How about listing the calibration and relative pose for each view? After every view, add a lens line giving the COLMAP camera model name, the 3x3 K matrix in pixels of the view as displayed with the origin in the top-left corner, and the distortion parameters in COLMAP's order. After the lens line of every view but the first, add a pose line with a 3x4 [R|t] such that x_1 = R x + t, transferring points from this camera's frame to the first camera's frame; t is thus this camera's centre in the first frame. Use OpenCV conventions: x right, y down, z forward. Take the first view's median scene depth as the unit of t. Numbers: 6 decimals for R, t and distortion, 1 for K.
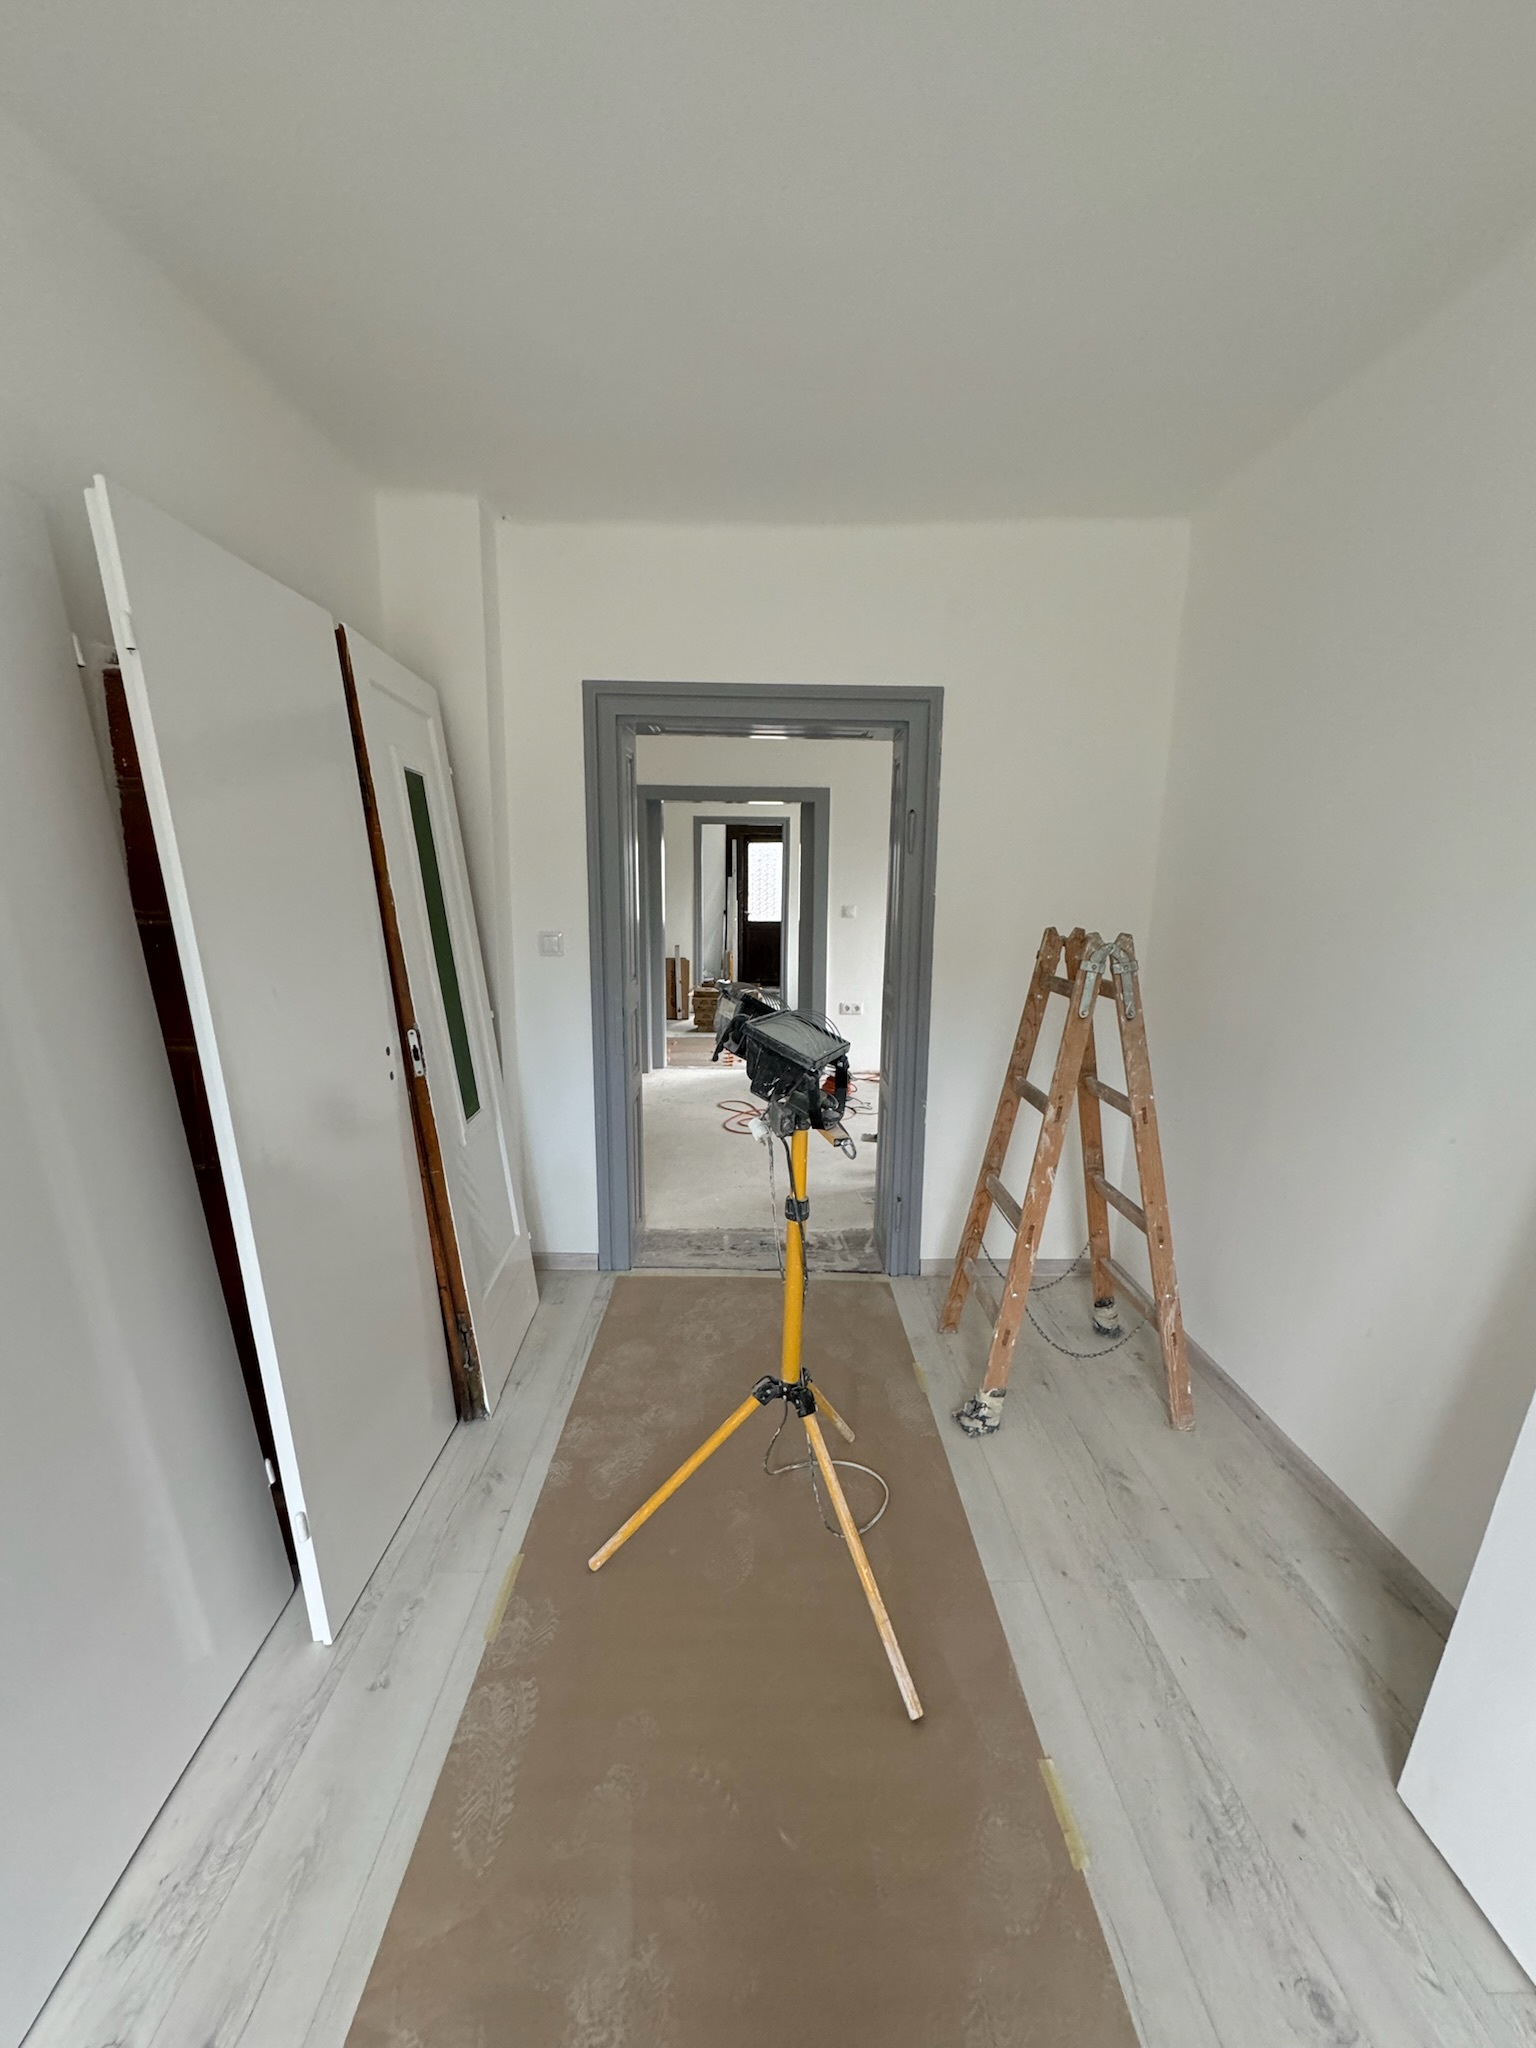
lens RADIAL K [[813.0, 0, 767.6], [0, 813.0, 1018.9], [0, 0, 1]] dist [0.001716, 0.000224]
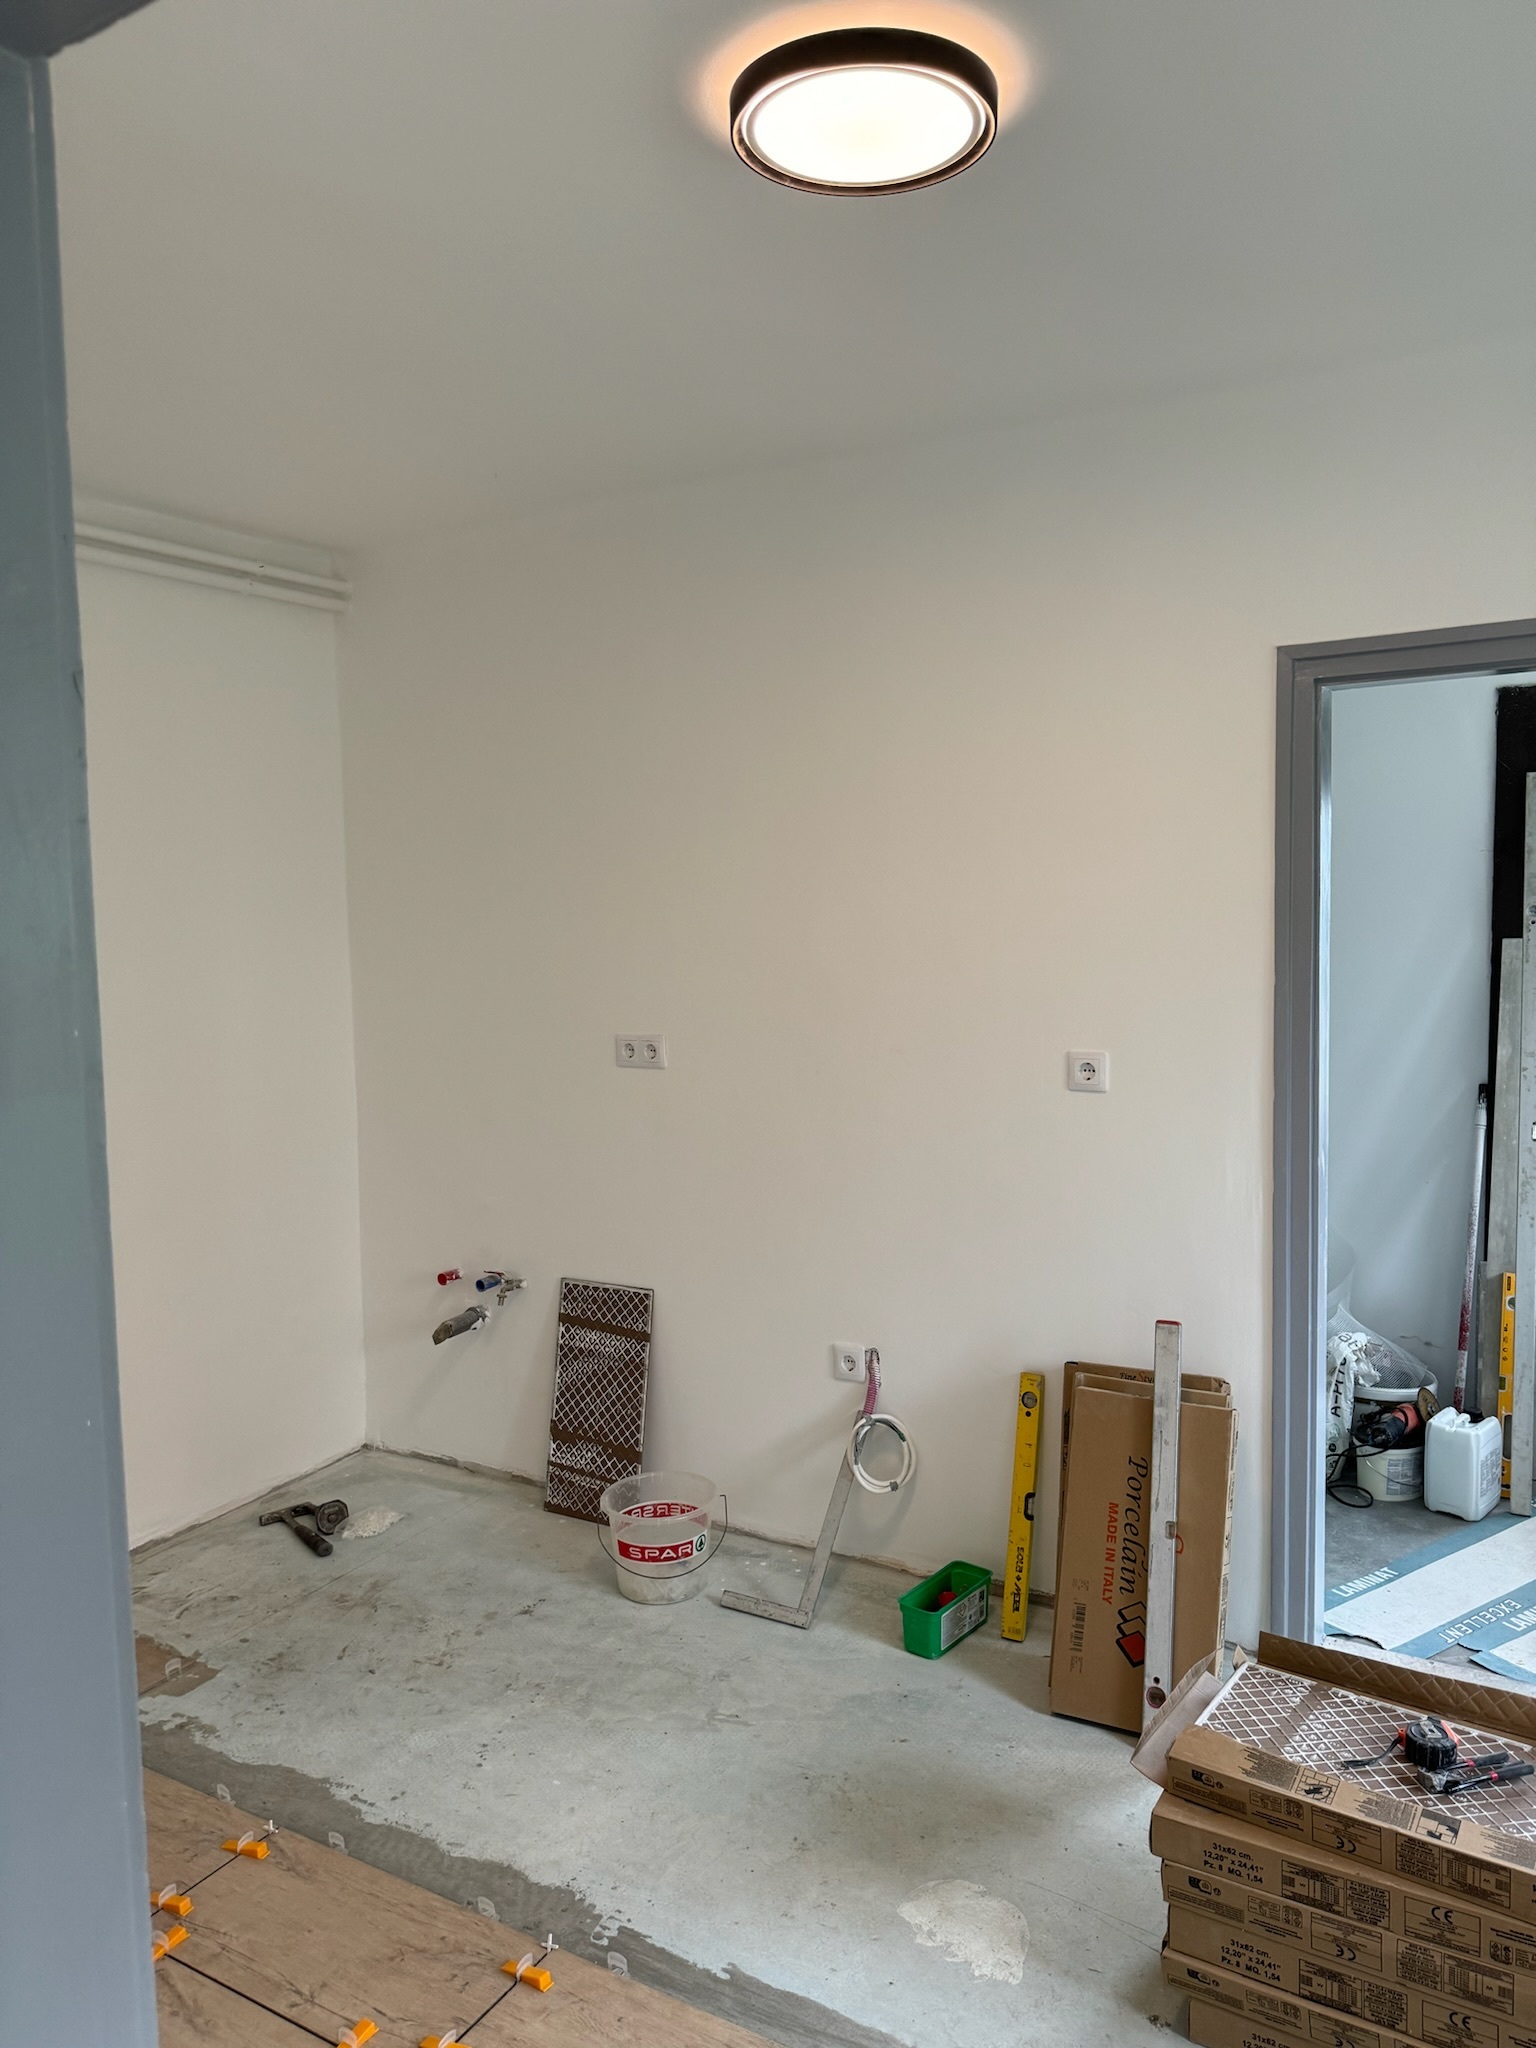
lens RADIAL K [[1465.4, 0, 770.9], [0, 1465.4, 1006.5], [0, 0, 1]] dist [0.008393, -0.007142]
pose [[0.855311, 0.007919, -0.518055, -0.013277], [-0.060728, 0.994524, -0.085059, -0.126168], [0.514544, 0.104212, 0.851107, 0.641344]]
